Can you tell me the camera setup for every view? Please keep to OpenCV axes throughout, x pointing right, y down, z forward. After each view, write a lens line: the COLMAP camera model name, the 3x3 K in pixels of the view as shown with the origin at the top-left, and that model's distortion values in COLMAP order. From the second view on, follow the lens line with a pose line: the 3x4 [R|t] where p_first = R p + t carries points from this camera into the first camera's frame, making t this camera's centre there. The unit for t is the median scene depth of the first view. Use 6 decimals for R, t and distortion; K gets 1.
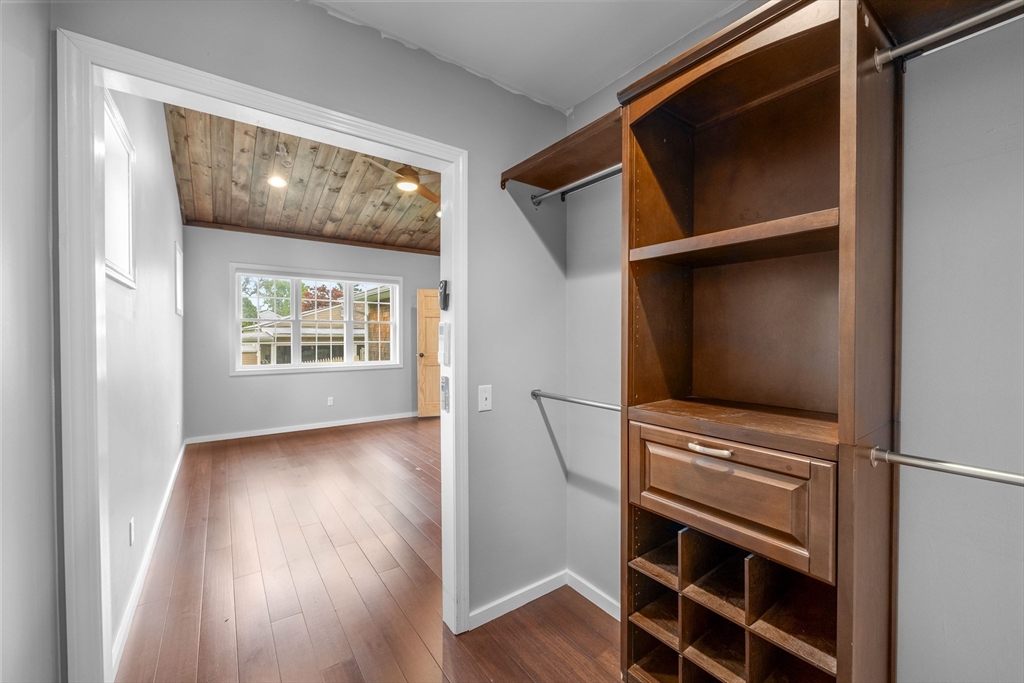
lens RADIAL K [[408.4, 0, 515.0], [0, 408.4, 339.5], [0, 0, 1]] dist [-0.003742, 0.000066]
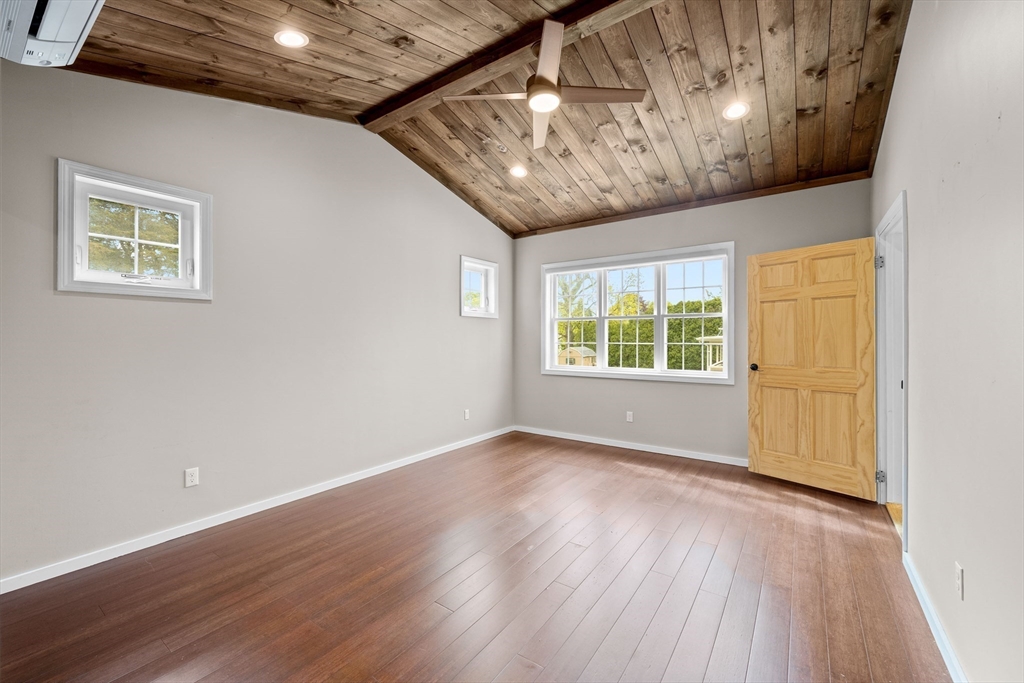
lens RADIAL K [[408.4, 0, 515.0], [0, 408.4, 339.5], [0, 0, 1]] dist [-0.003742, 0.000066]
pose [[0.324490, 0.007710, -0.945858, 0.241467], [-0.002325, 0.999970, 0.007354, -0.006136], [0.945886, -0.000187, 0.324498, 0.543412]]
